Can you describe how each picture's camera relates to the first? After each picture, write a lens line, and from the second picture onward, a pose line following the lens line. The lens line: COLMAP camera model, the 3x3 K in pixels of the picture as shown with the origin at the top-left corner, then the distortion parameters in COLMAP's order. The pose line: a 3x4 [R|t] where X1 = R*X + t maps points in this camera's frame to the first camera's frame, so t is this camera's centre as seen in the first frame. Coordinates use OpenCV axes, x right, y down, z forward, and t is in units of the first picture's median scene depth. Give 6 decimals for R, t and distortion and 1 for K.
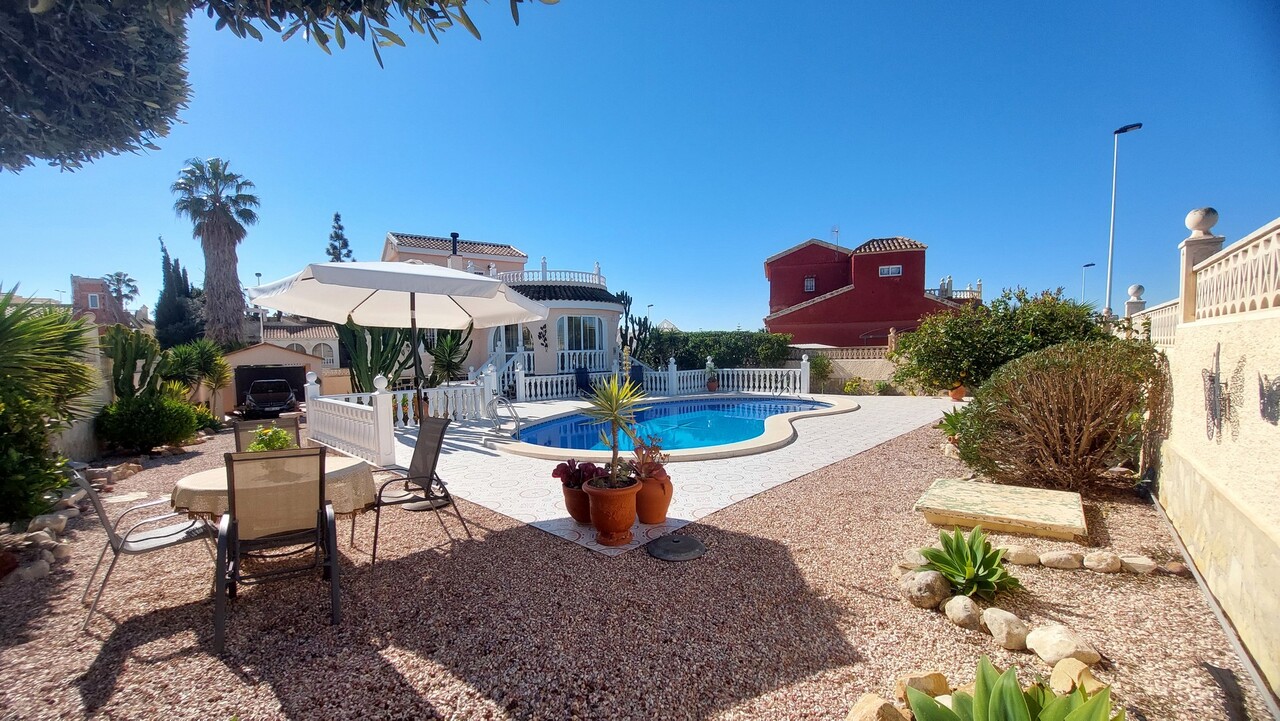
lens RADIAL K [[507.6, 0, 623.8], [0, 507.6, 358.9], [0, 0, 1]] dist [-0.011912, -0.001405]
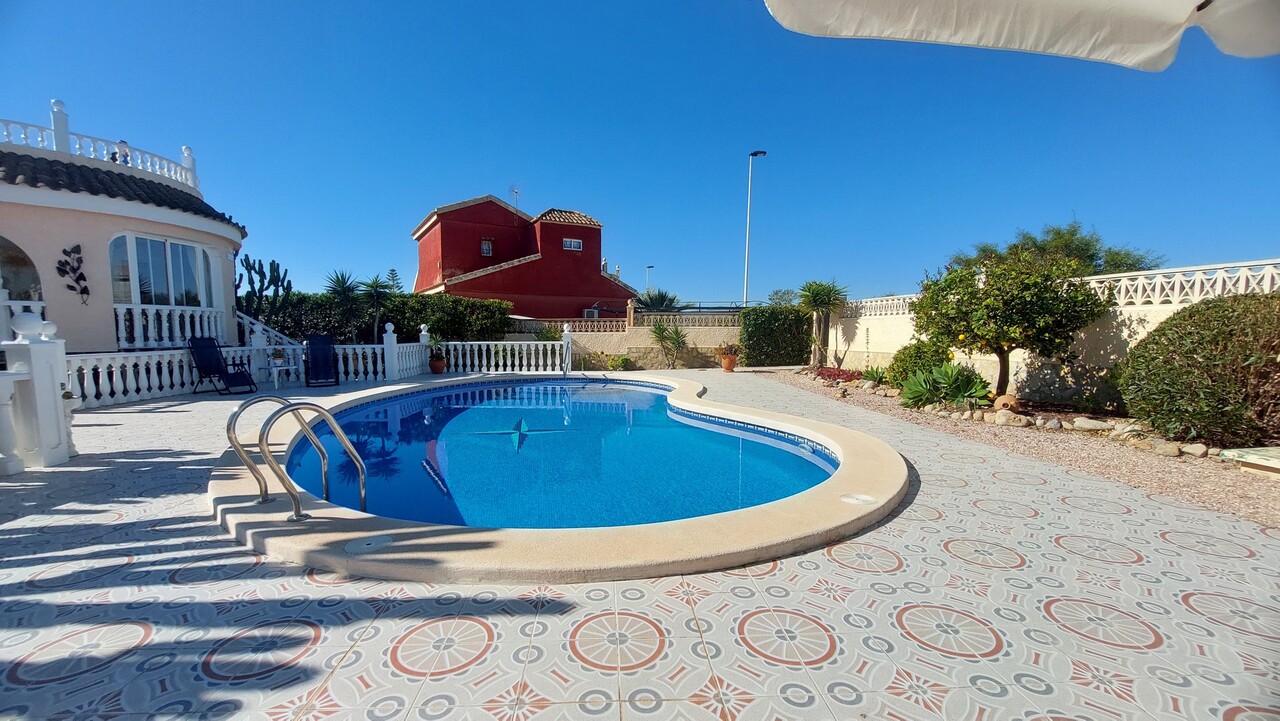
lens RADIAL K [[507.6, 0, 626.3], [0, 507.6, 366.2], [0, 0, 1]] dist [-0.011912, -0.001405]
pose [[0.681754, -0.027792, 0.731054, -0.142726], [-0.006838, 0.998992, 0.044355, 0.018490], [-0.731550, -0.035238, 0.680877, 0.298876]]
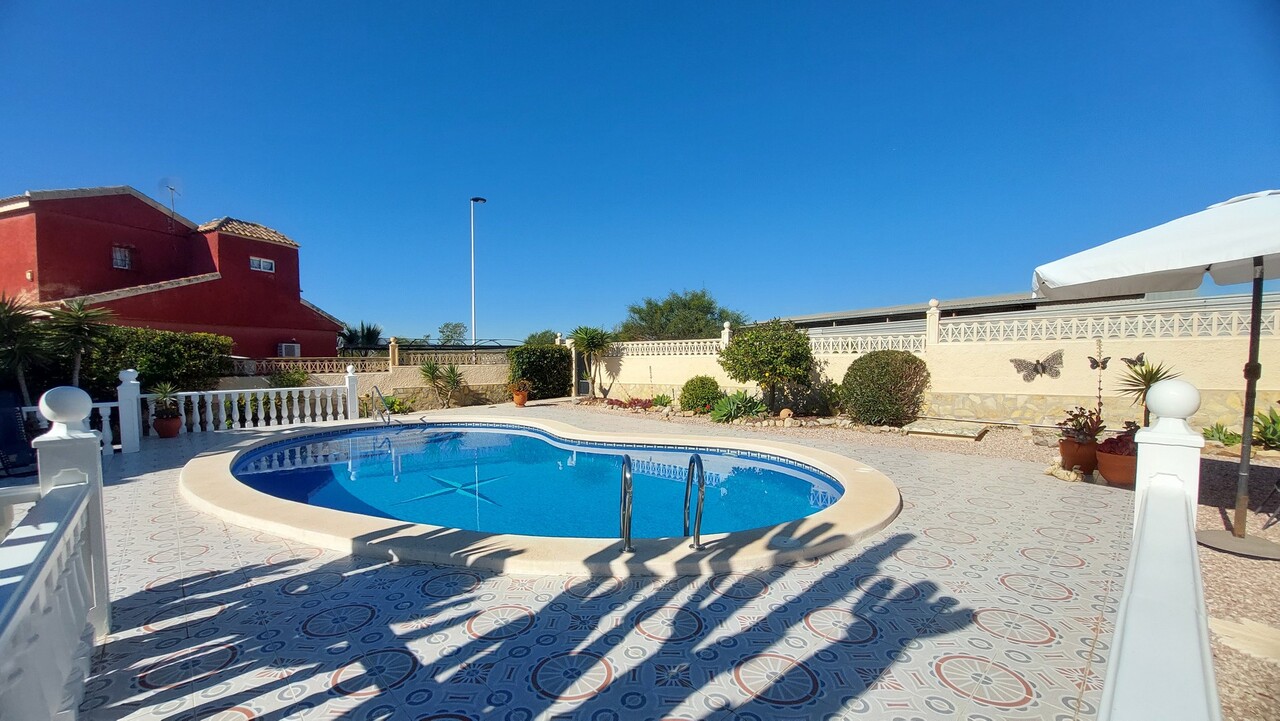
lens RADIAL K [[507.6, 0, 622.4], [0, 507.6, 360.4], [0, 0, 1]] dist [-0.011912, -0.001405]
pose [[0.057437, 0.019534, 0.998158, -0.271049], [0.023133, 0.999514, -0.020892, 0.007156], [-0.998081, 0.024291, 0.056957, 0.463424]]
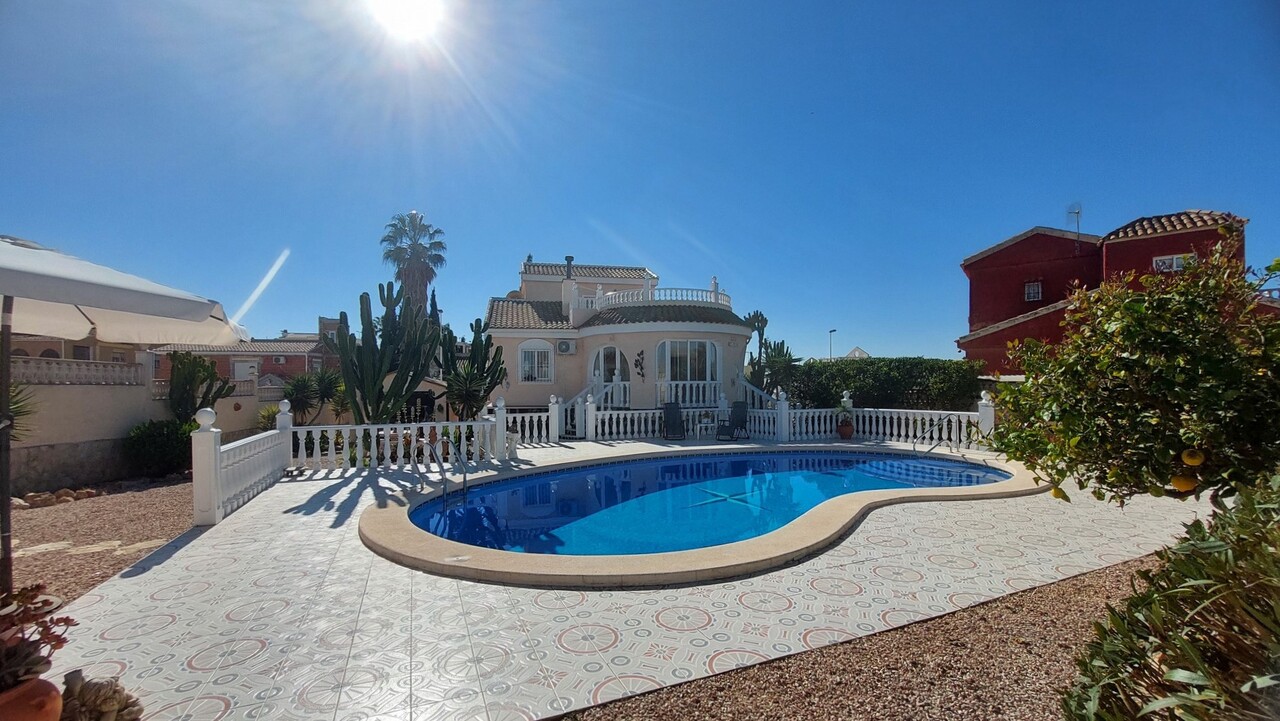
lens RADIAL K [[507.6, 0, 637.9], [0, 507.6, 361.4], [0, 0, 1]] dist [-0.011912, -0.001405]
pose [[0.926967, -0.004779, -0.375112, 0.153679], [-0.016473, 0.998436, -0.053429, -0.003308], [0.374780, 0.055706, 0.925439, 0.190582]]
